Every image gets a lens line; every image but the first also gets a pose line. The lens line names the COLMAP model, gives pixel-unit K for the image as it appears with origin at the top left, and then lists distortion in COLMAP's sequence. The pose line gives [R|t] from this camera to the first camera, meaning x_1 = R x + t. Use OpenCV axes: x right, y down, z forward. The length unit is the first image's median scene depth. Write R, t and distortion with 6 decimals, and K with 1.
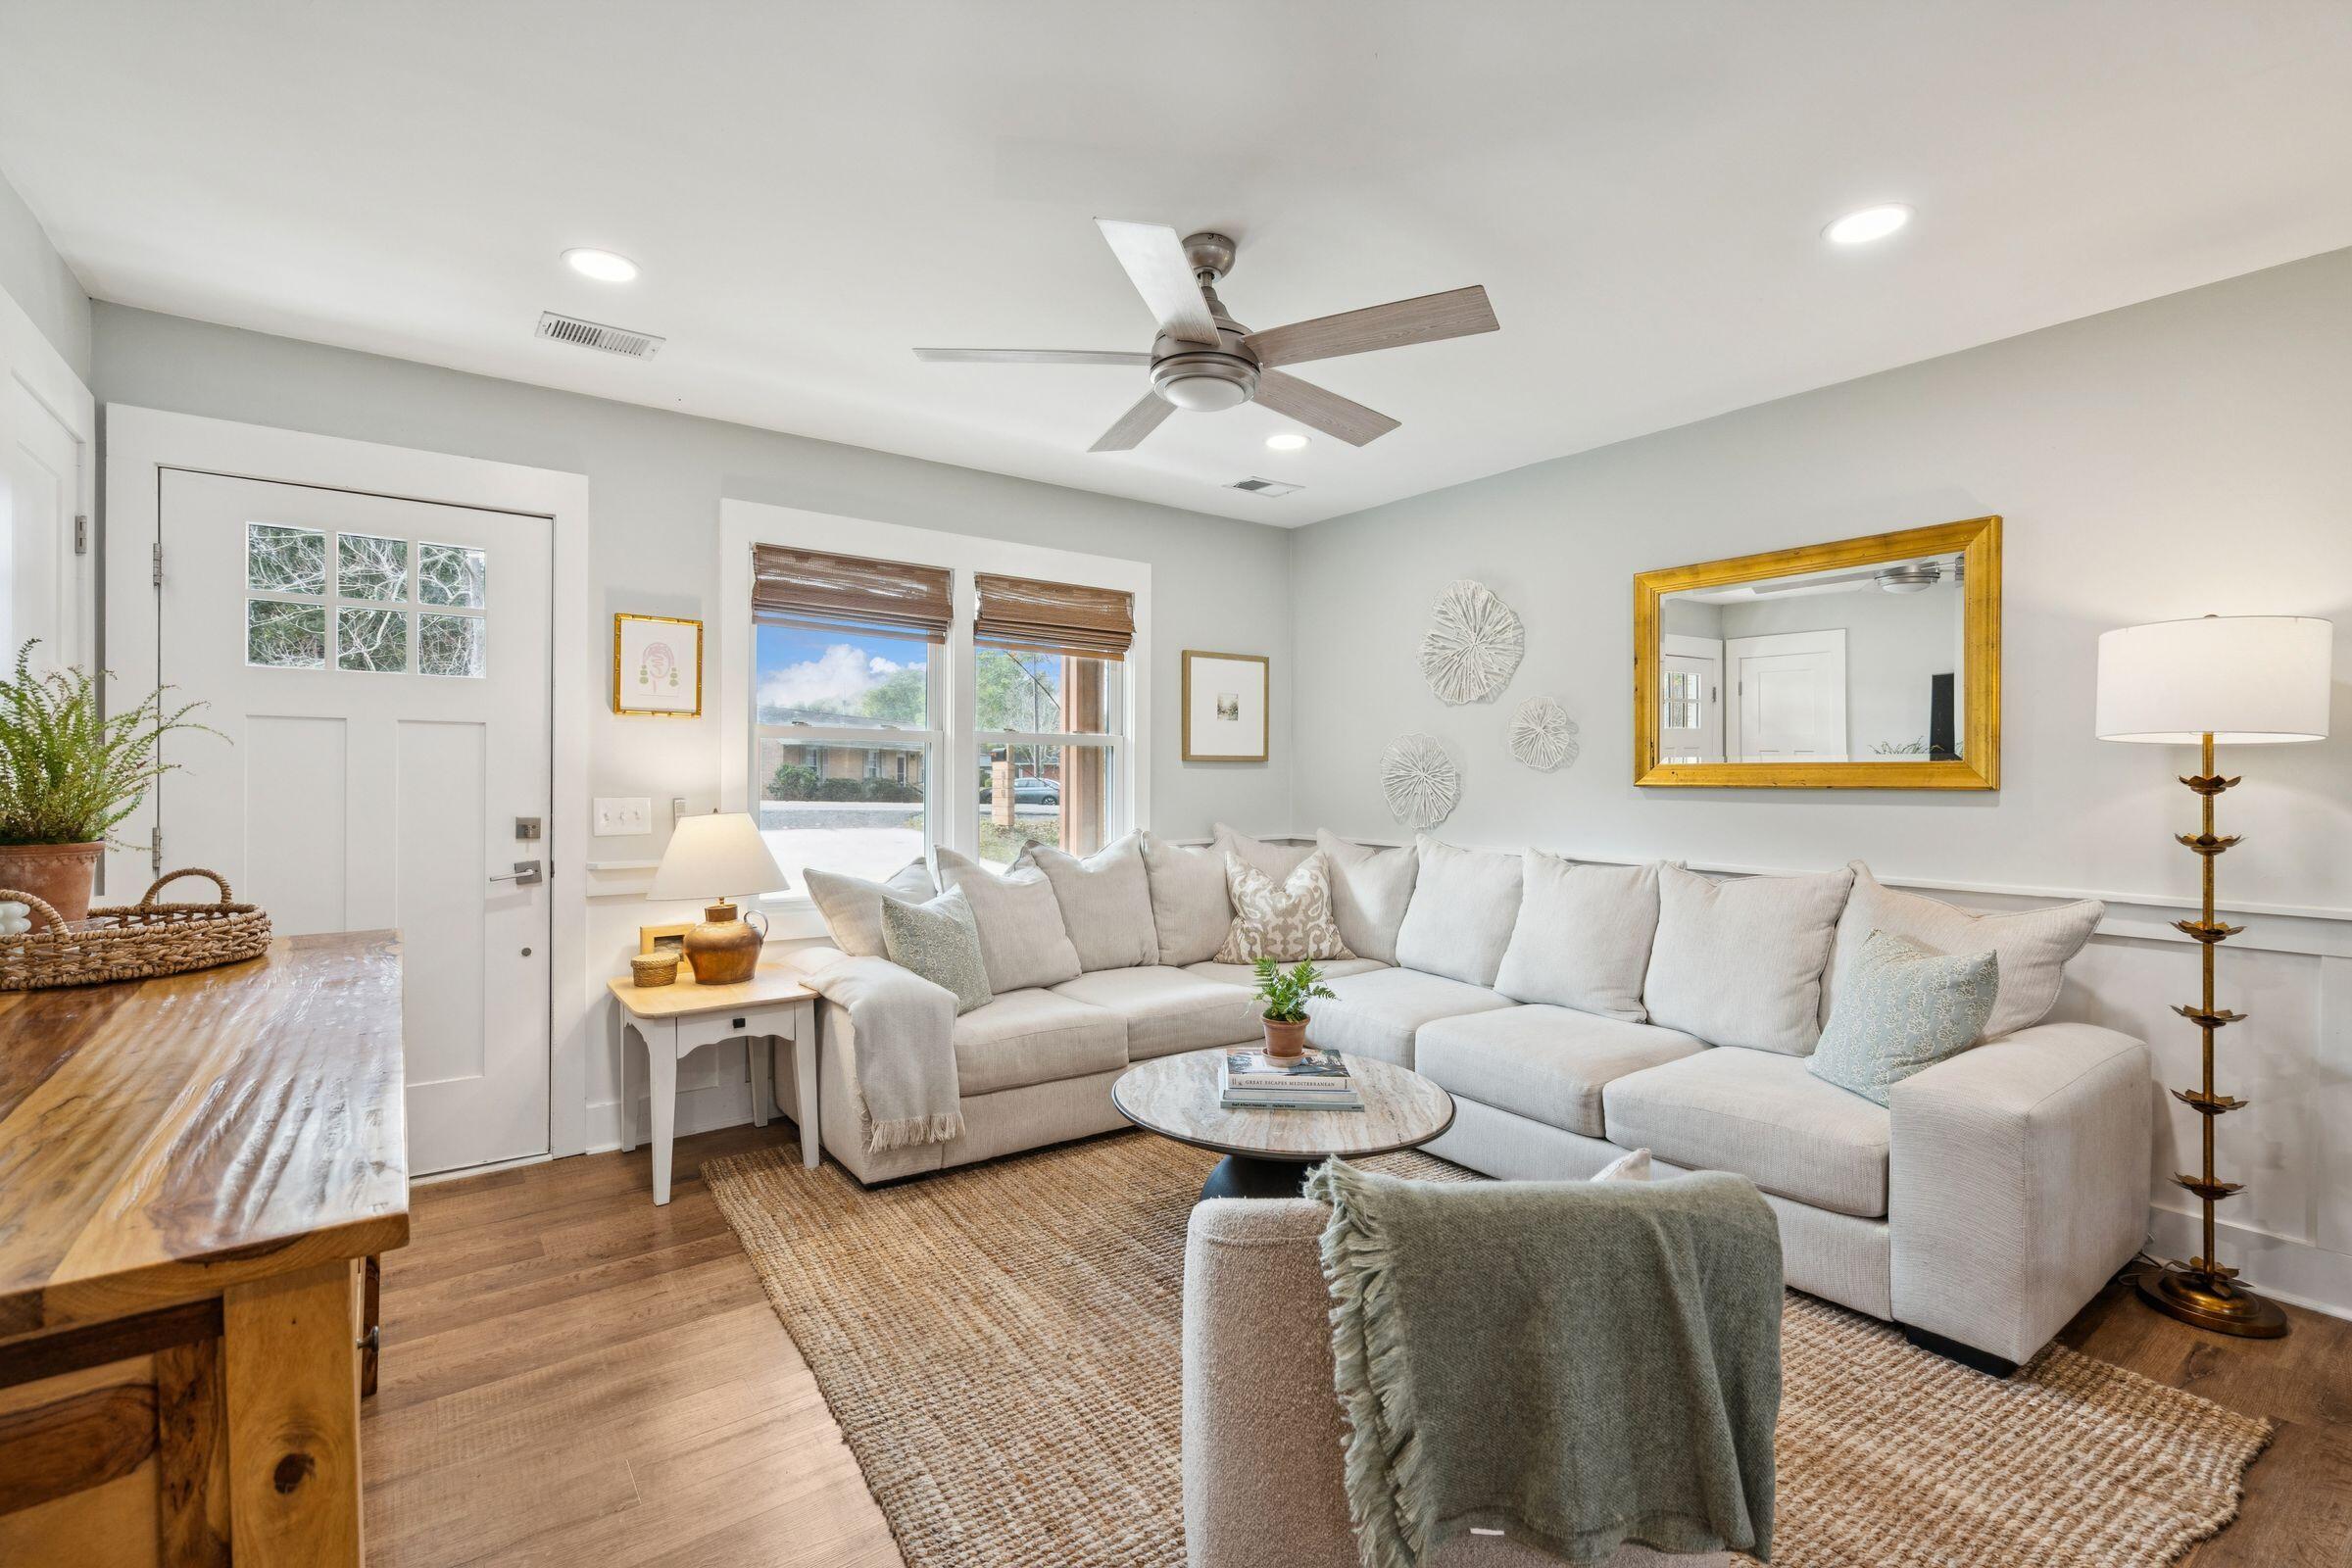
lens RADIAL K [[1057.7, 0, 1174.2], [0, 1057.7, 780.0], [0, 0, 1]] dist [-0.003386, 0.000217]
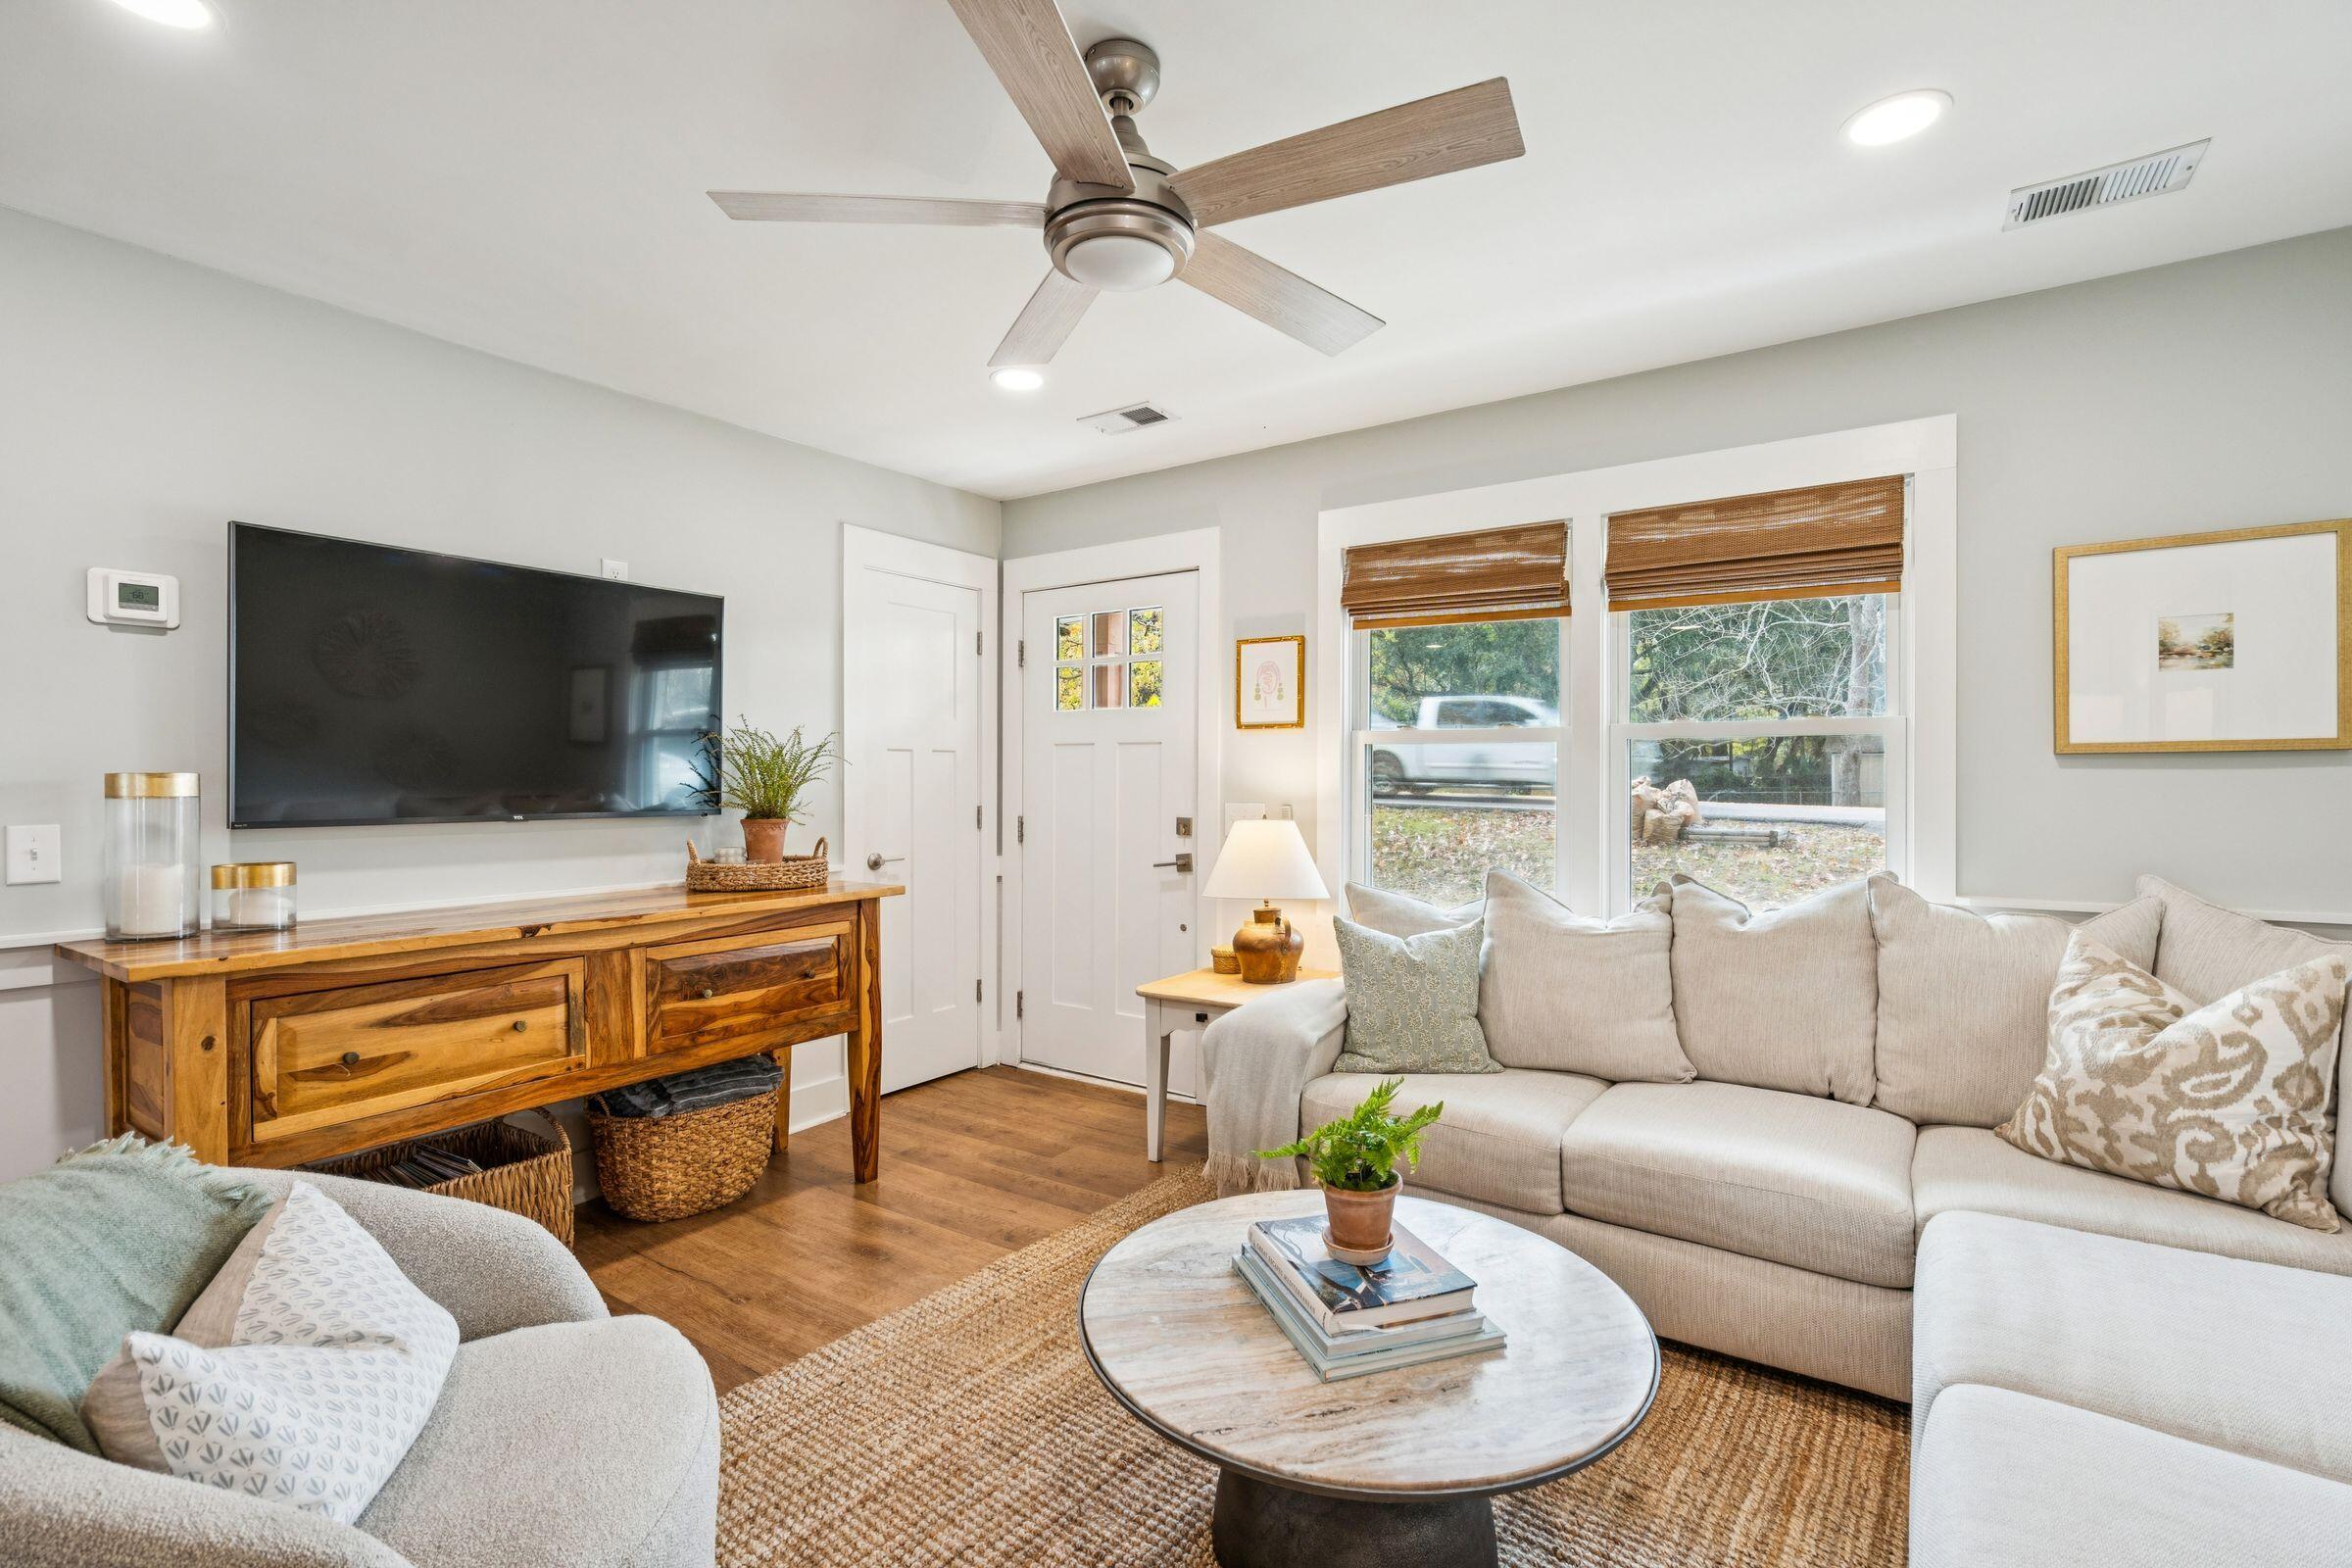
lens RADIAL K [[1057.7, 0, 1174.2], [0, 1057.7, 780.0], [0, 0, 1]] dist [-0.003386, 0.000217]
pose [[0.321334, -0.003860, -0.946958, 0.505249], [-0.001531, 0.999988, -0.004596, -0.002428], [0.946965, 0.002927, 0.321324, 0.548366]]
